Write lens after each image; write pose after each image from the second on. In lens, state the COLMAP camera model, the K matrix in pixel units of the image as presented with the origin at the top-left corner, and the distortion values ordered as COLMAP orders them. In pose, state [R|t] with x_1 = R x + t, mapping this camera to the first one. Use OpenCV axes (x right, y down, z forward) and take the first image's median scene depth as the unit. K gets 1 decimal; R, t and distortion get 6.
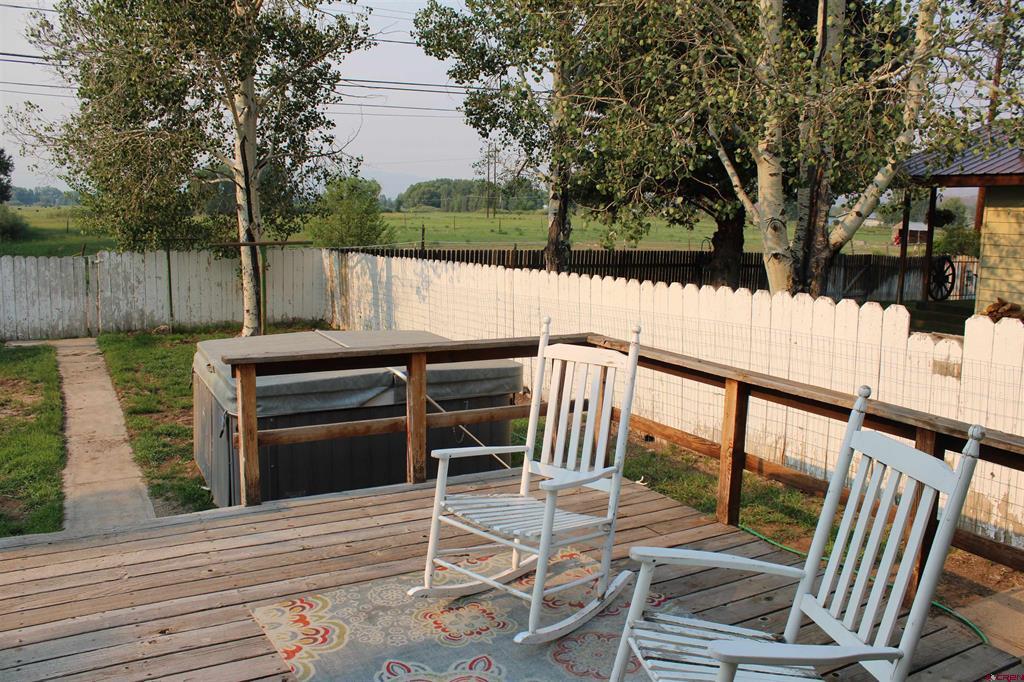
lens RADIAL K [[861.0, 0, 512.0], [0, 861.0, 341.0], [0, 0, 1]] dist [-0.170957, 0.164036]
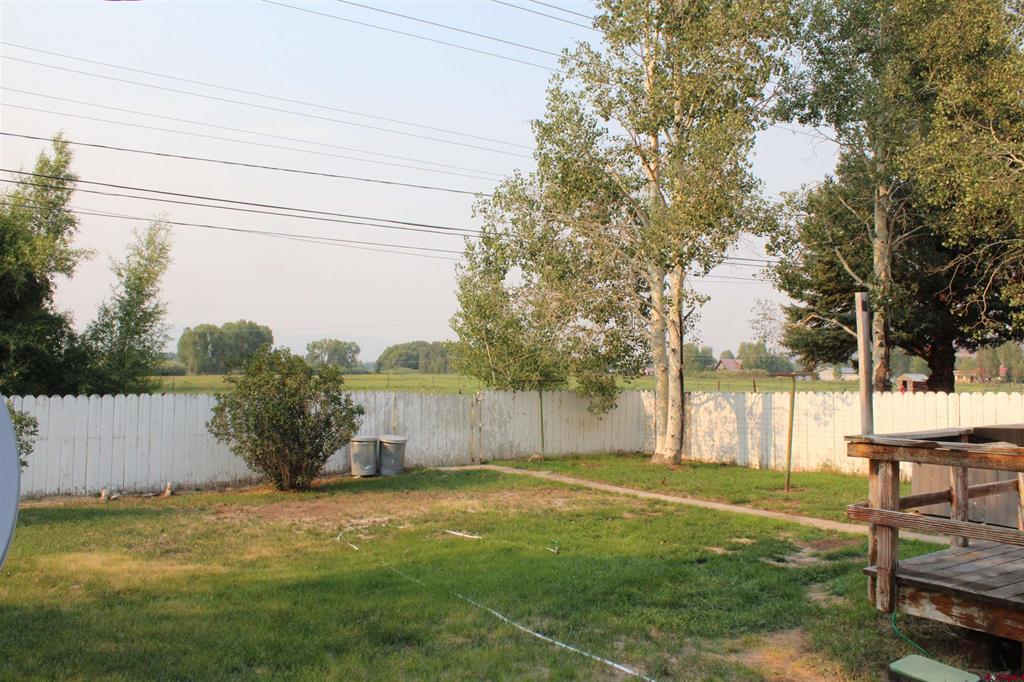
lens RADIAL K [[861.0, 0, 512.0], [0, 861.0, 341.0], [0, 0, 1]] dist [-0.170957, 0.164036]
pose [[0.998087, -0.001911, 0.061793, -0.517170], [0.013454, 0.982279, -0.186939, 0.047402], [-0.060340, 0.187413, 0.980426, -0.178821]]
